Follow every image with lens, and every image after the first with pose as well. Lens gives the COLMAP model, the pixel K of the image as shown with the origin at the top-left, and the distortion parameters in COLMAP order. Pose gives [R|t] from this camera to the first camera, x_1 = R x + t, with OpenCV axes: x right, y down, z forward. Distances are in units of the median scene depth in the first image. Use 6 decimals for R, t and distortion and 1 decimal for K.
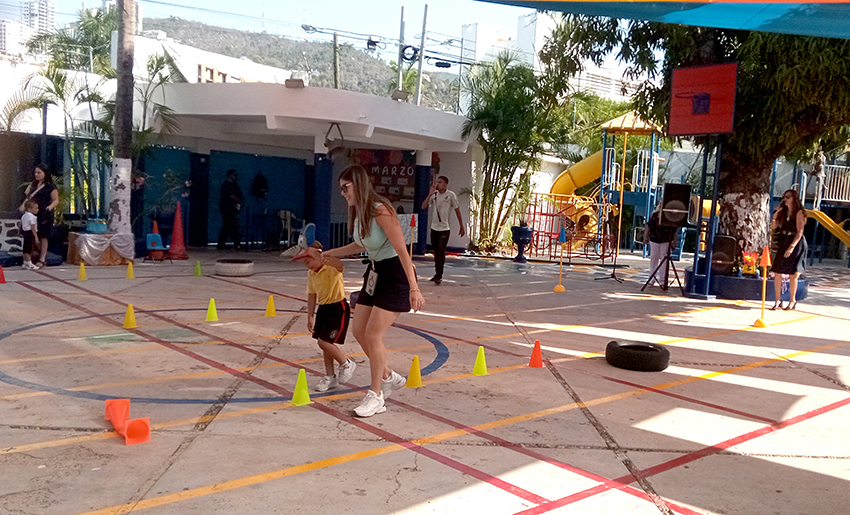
lens RADIAL K [[761.2, 0, 458.9], [0, 761.2, 278.3], [0, 0, 1]] dist [0.038297, -0.075837]
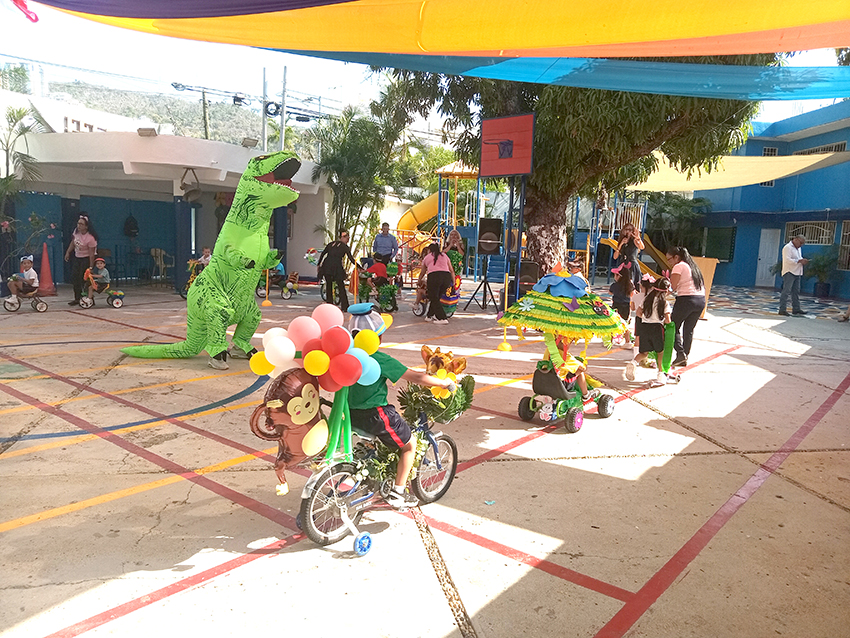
lens RADIAL K [[628.1, 0, 423.6], [0, 628.1, 319.9], [0, 0, 1]] dist [0.002633, -0.018107]
pose [[0.990896, -0.037675, 0.129253, 0.048433], [0.033721, 0.998898, 0.032650, -0.001847], [-0.130341, -0.027994, 0.991074, 0.044575]]
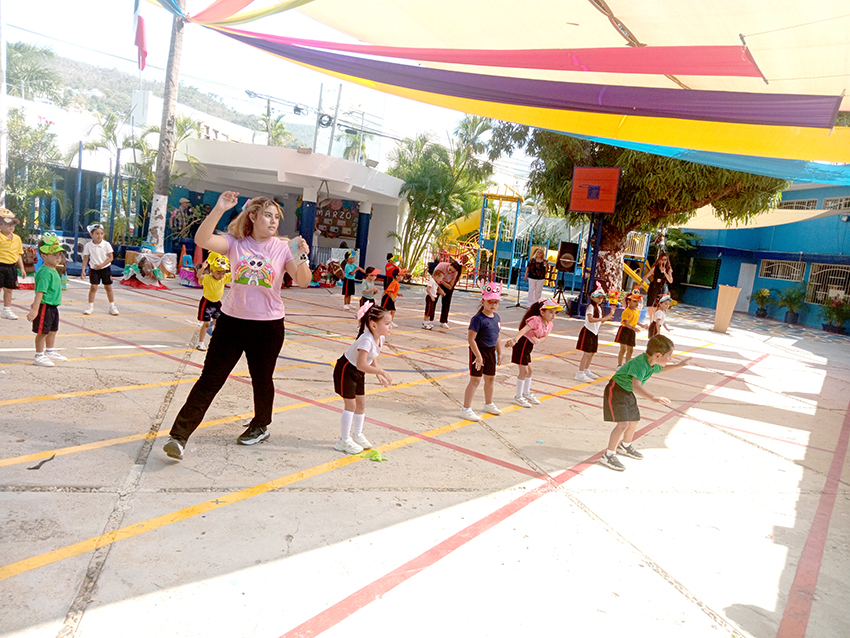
lens RADIAL K [[628.1, 0, 418.7], [0, 628.1, 301.0], [0, 0, 1]] dist [0.002633, -0.018107]
pose [[0.974332, 0.039502, 0.221624, -0.243415], [-0.040864, 0.999163, 0.001564, 0.000568], [-0.221377, -0.010581, 0.975131, -0.119518]]
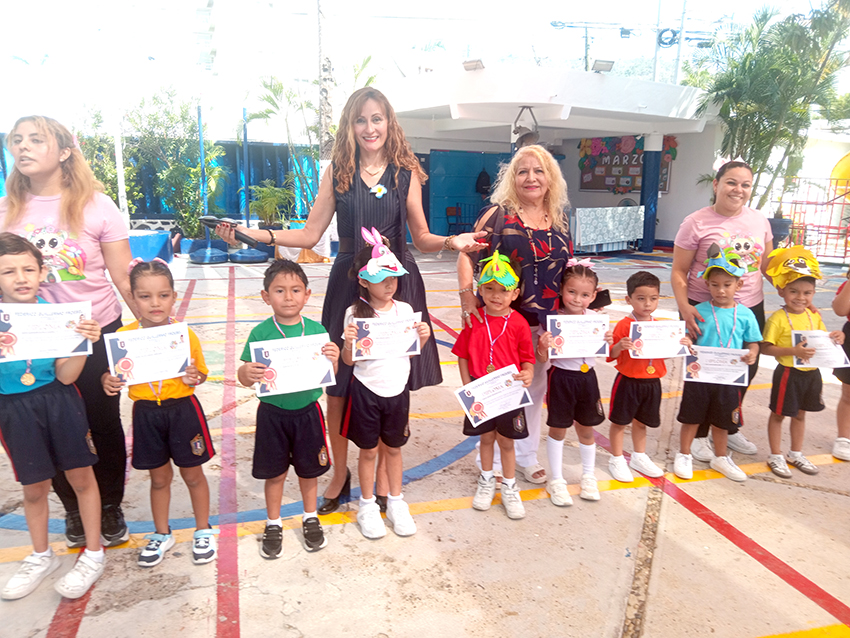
lens RADIAL K [[628.1, 0, 423.8], [0, 628.1, 291.8], [0, 0, 1]] dist [0.002633, -0.018107]
pose [[0.880618, 0.040328, -0.472107, 0.090299], [-0.018591, 0.998545, 0.050619, -0.020757], [0.473462, -0.035799, 0.880087, 0.281792]]
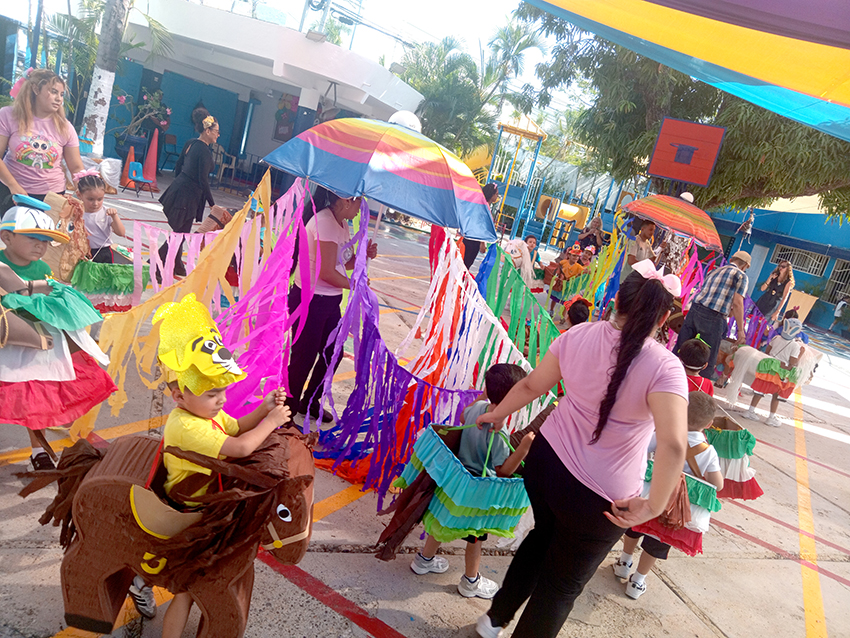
lens RADIAL K [[628.1, 0, 403.8], [0, 628.1, 310.4], [0, 0, 1]] dist [0.002633, -0.018107]
pose [[0.942683, 0.127136, 0.308522, -0.296446], [-0.177778, 0.973784, 0.141918, -0.047691], [-0.282391, -0.188632, 0.940571, 0.148263]]
